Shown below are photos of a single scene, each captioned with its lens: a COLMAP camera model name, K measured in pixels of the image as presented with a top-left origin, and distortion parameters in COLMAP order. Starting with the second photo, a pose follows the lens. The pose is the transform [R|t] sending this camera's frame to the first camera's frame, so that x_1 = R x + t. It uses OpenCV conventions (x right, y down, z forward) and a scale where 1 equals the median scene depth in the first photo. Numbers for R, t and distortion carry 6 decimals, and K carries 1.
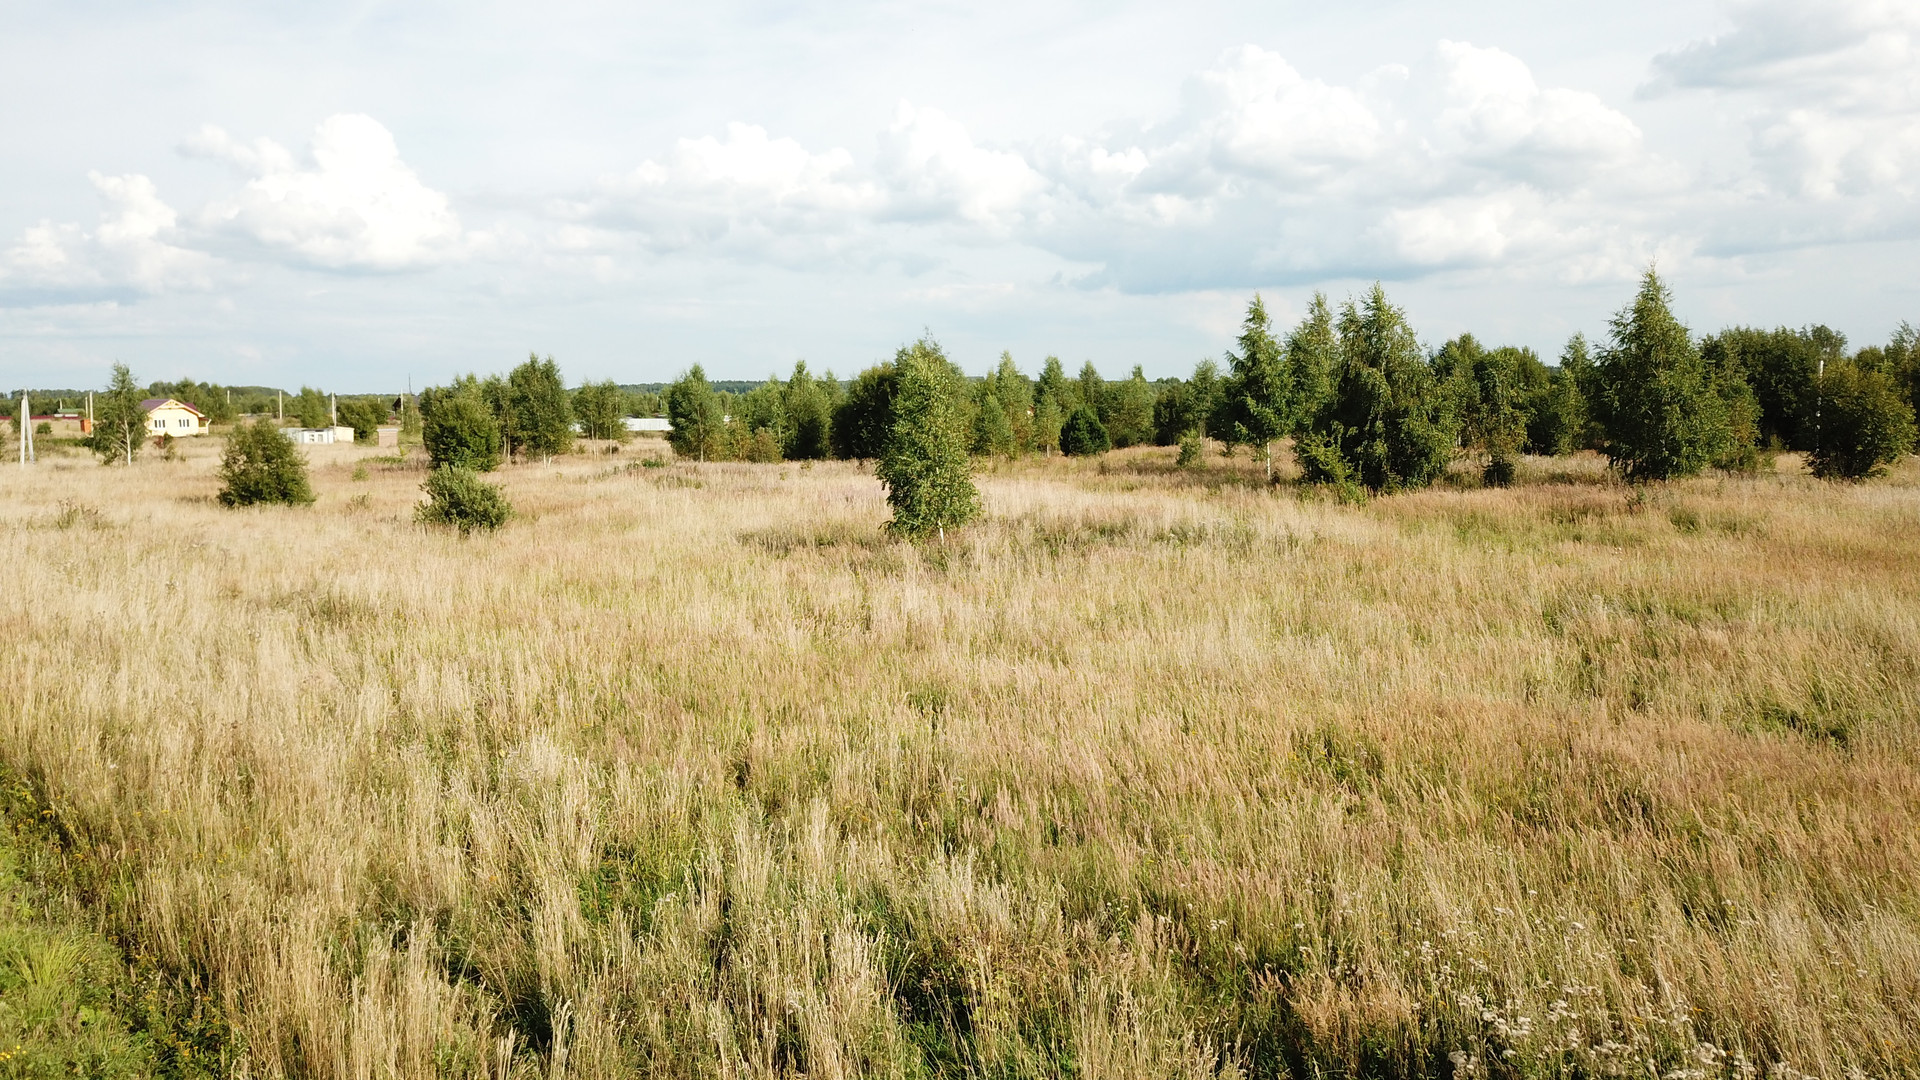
lens RADIAL K [[1472.8, 0, 941.8], [0, 1472.8, 549.2], [0, 0, 1]] dist [0.008077, -0.002194]
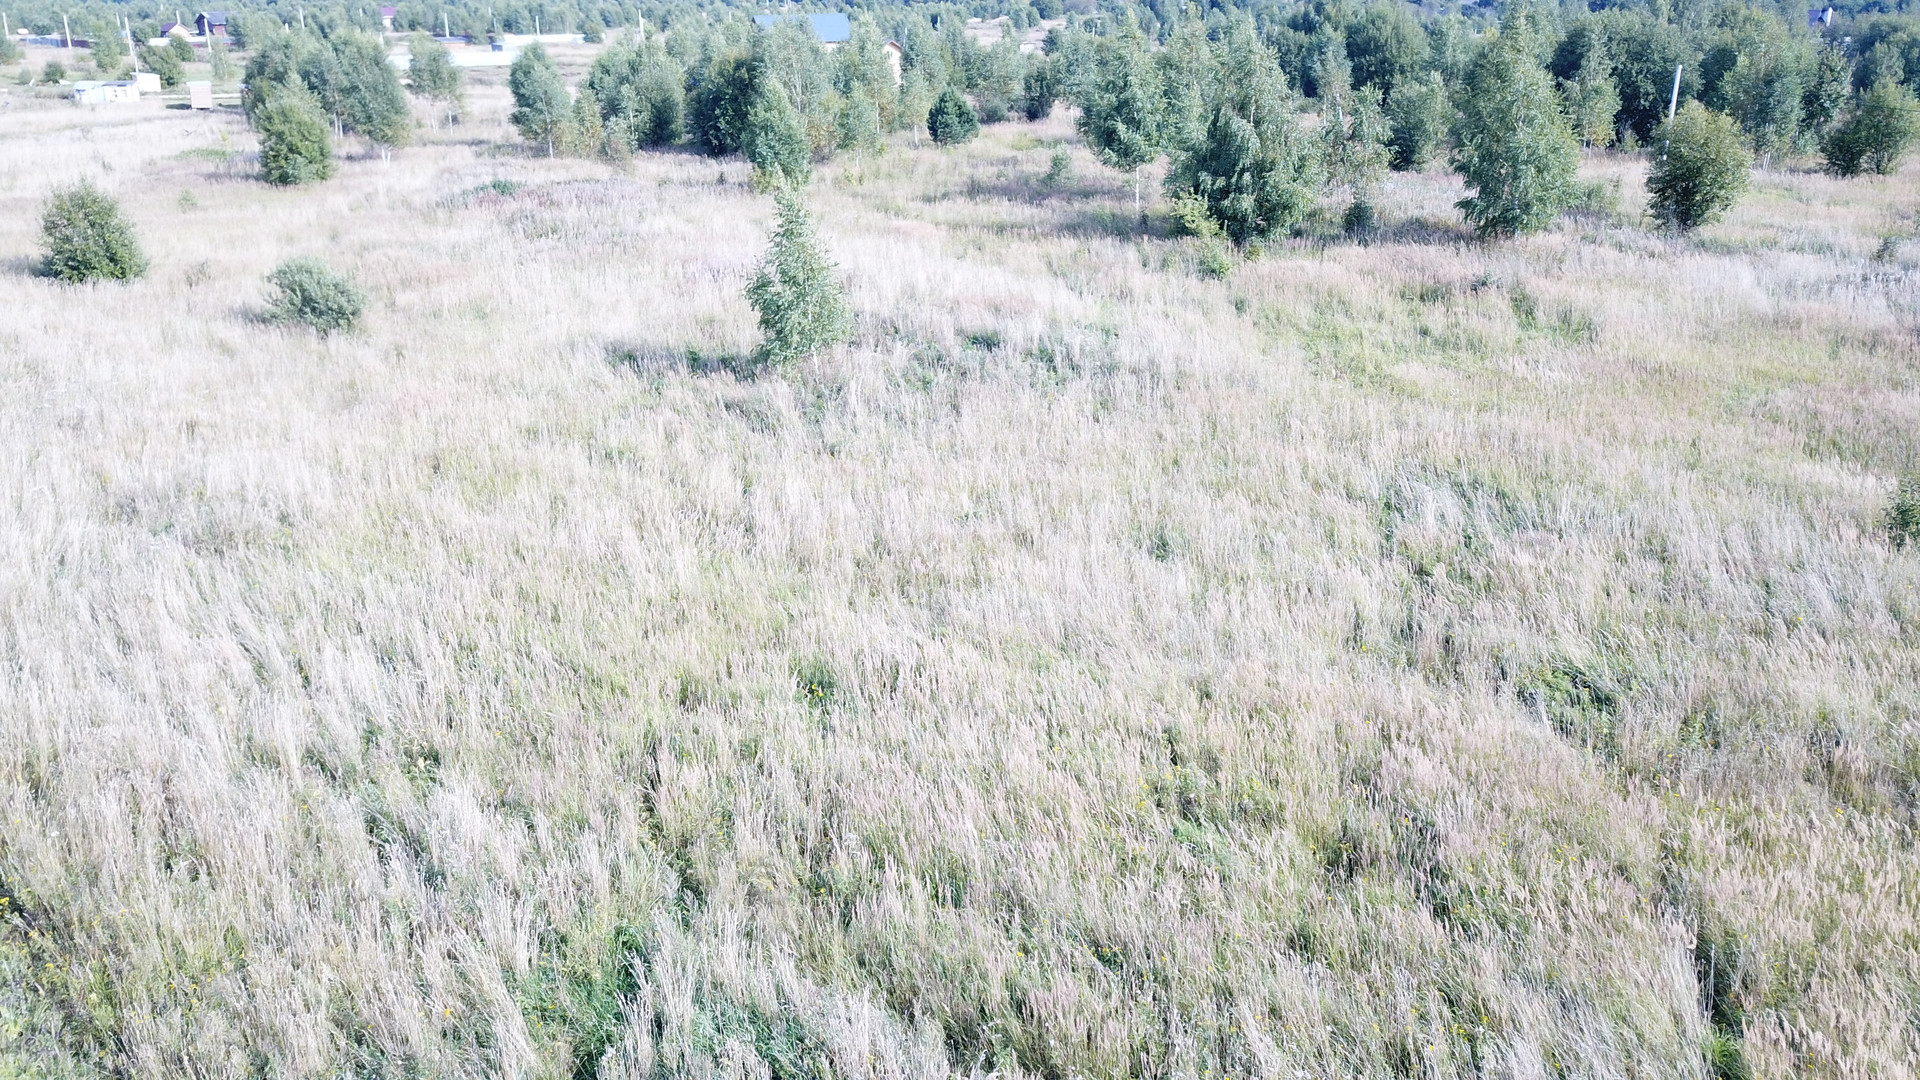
lens RADIAL K [[1472.8, 0, 945.0], [0, 1472.8, 544.7], [0, 0, 1]] dist [0.008077, -0.002194]
pose [[0.995743, -0.037478, 0.084211, -0.000847], [0.013175, 0.962096, 0.272392, -0.120503], [-0.091228, -0.270123, 0.958494, -0.009417]]
